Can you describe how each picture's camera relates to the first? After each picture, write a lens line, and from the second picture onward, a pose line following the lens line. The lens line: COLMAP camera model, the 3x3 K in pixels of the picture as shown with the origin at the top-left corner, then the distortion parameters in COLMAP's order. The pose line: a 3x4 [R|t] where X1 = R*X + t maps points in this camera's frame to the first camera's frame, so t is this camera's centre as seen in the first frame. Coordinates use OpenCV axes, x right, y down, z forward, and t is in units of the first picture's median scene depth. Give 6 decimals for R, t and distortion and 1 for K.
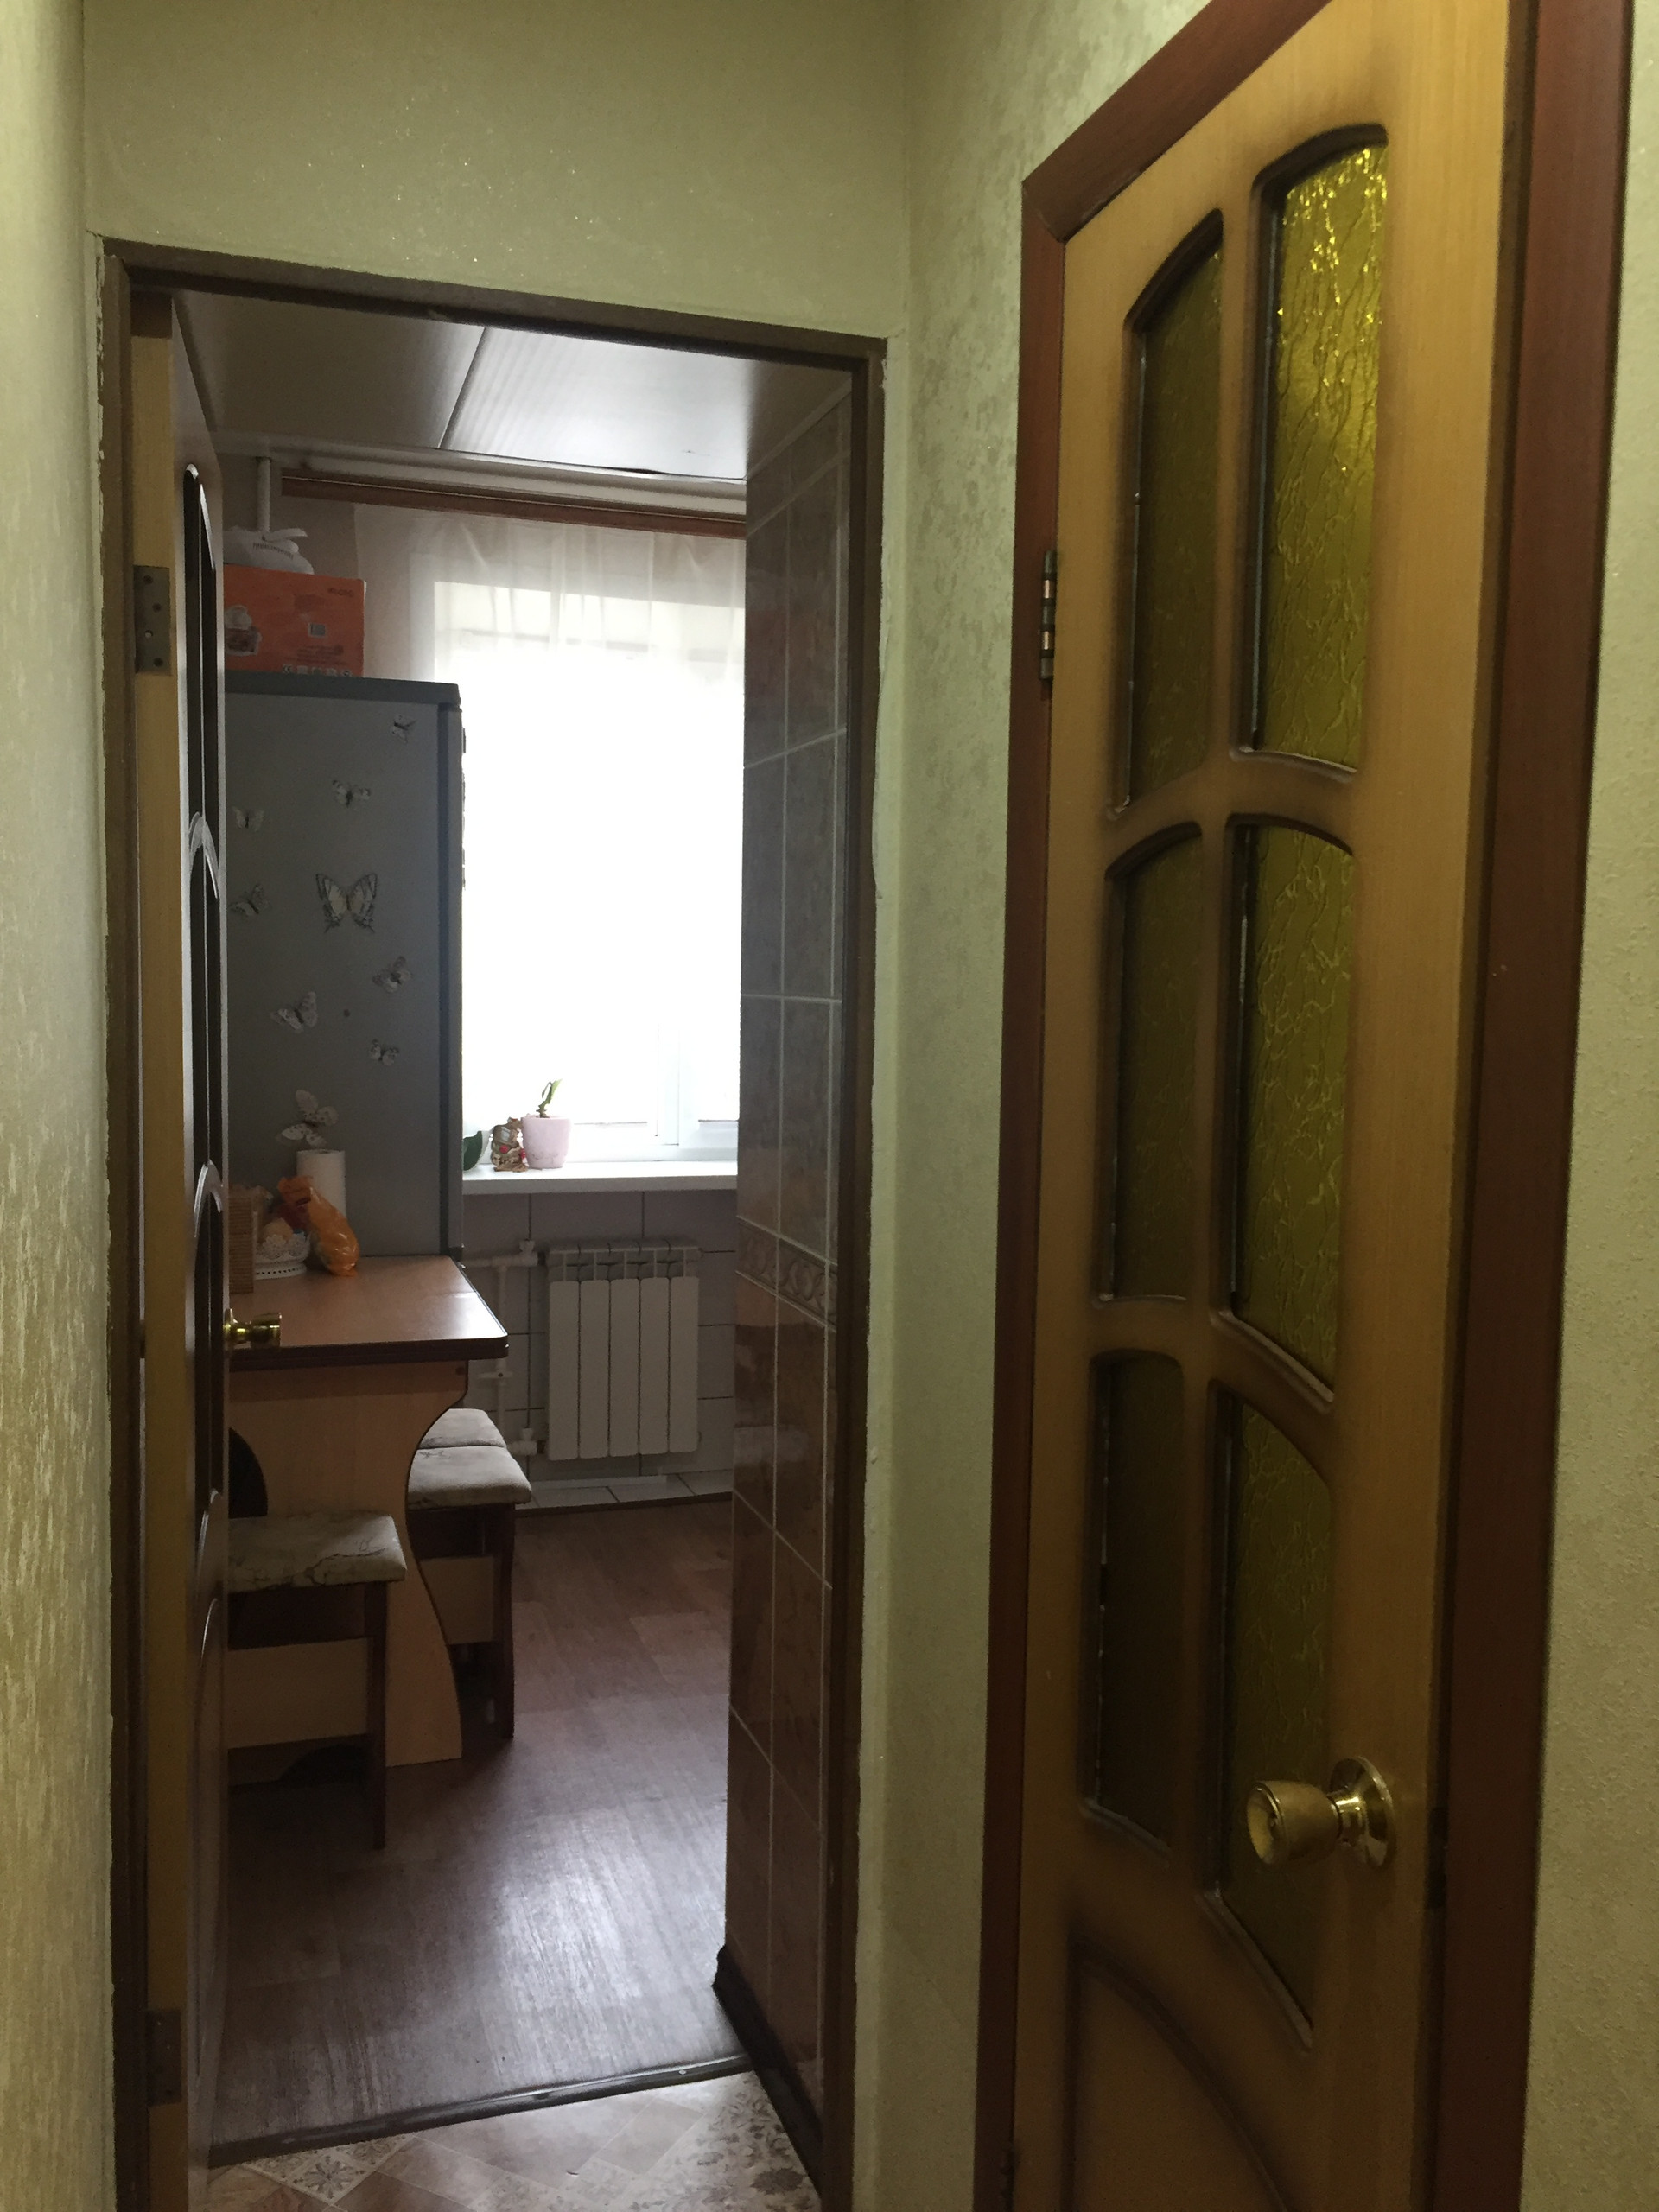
lens RADIAL K [[1877.7, 0, 829.5], [0, 1877.7, 1106.0], [0, 0, 1]] dist [0.068158, -0.087095]
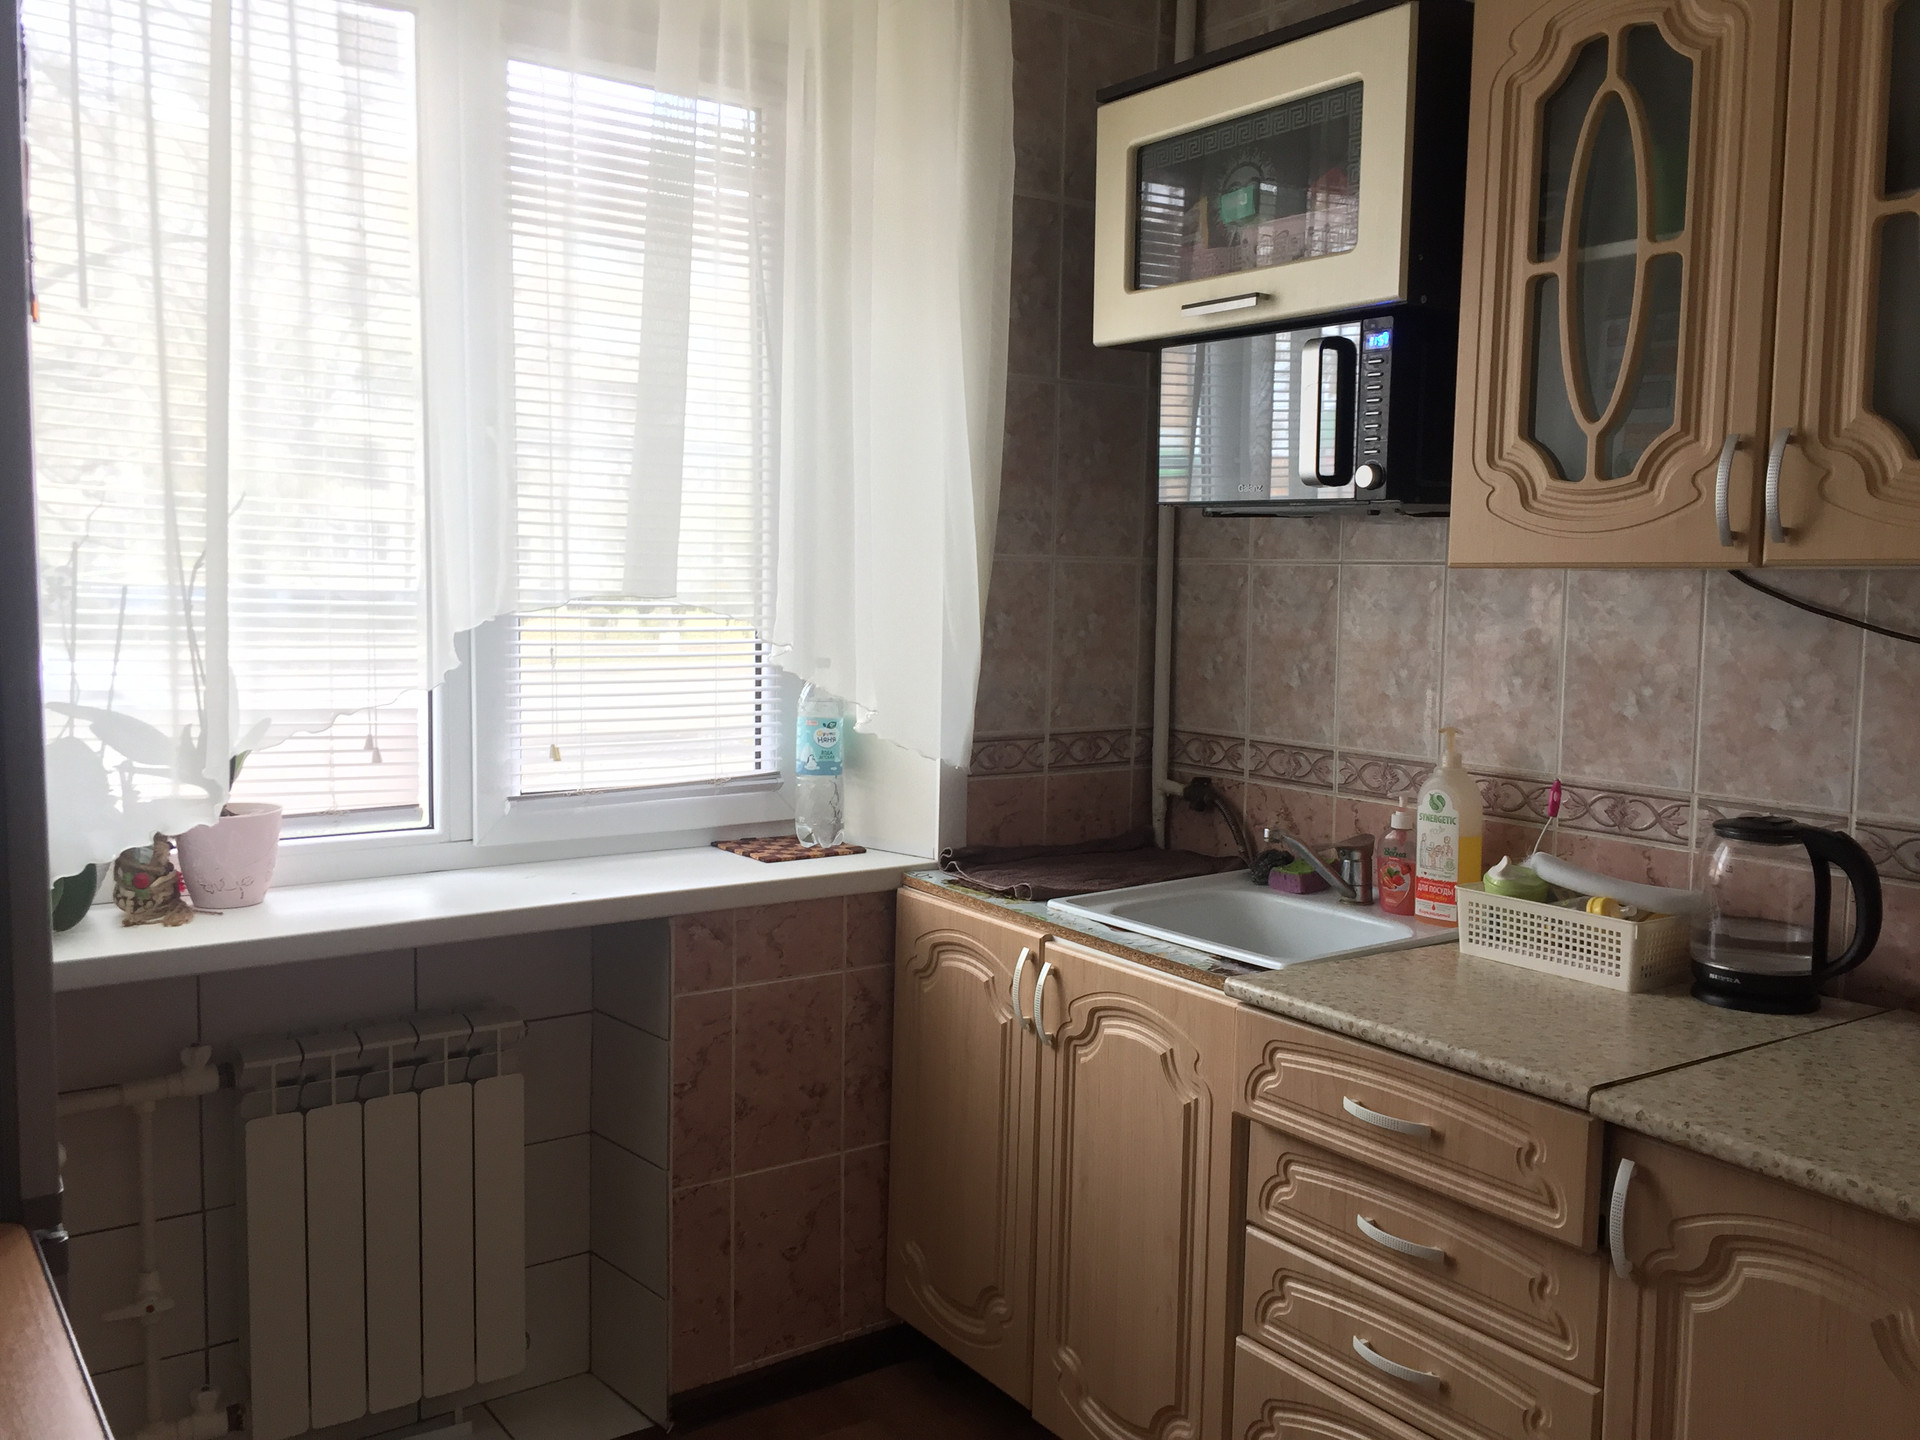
lens RADIAL K [[1629.8, 0, 960.0], [0, 1629.8, 720.0], [0, 0, 1]] dist [0.068158, -0.087095]
pose [[0.953013, -0.030060, 0.301436, -0.092353], [0.023291, 0.999390, 0.026023, -0.028036], [-0.302034, -0.017780, 0.953131, 0.491337]]
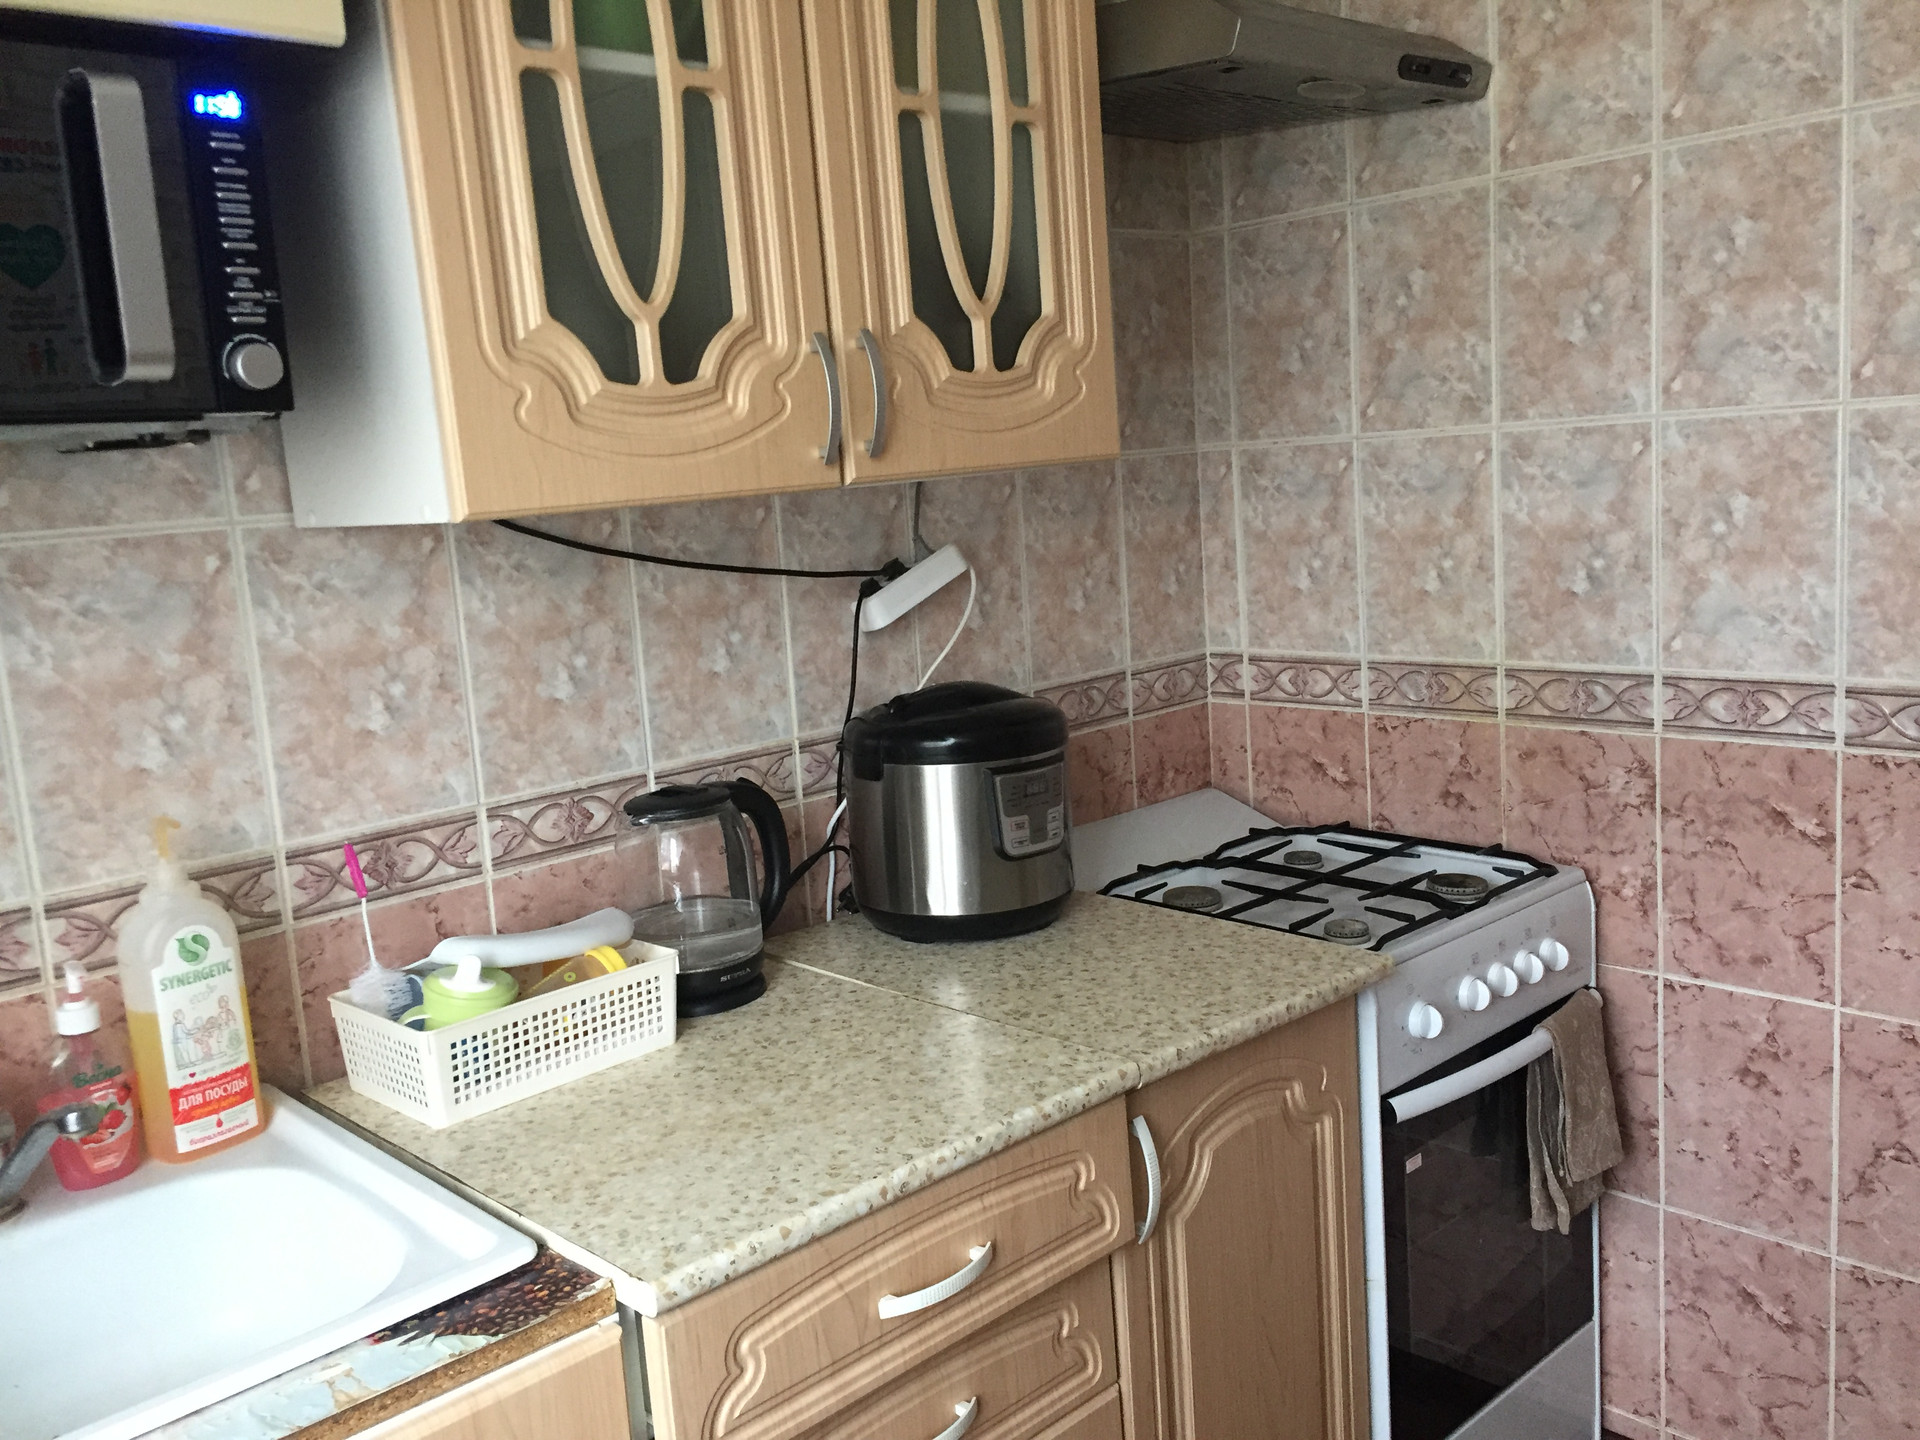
lens RADIAL K [[1585.2, 0, 960.8], [0, 1585.2, 670.2], [0, 0, 1]] dist [0.058608, -0.003242]
pose [[-0.412041, -0.091460, 0.906564, -0.125278], [0.141864, 0.976377, 0.162982, -0.090447], [-0.900054, 0.195764, -0.389332, 1.289741]]
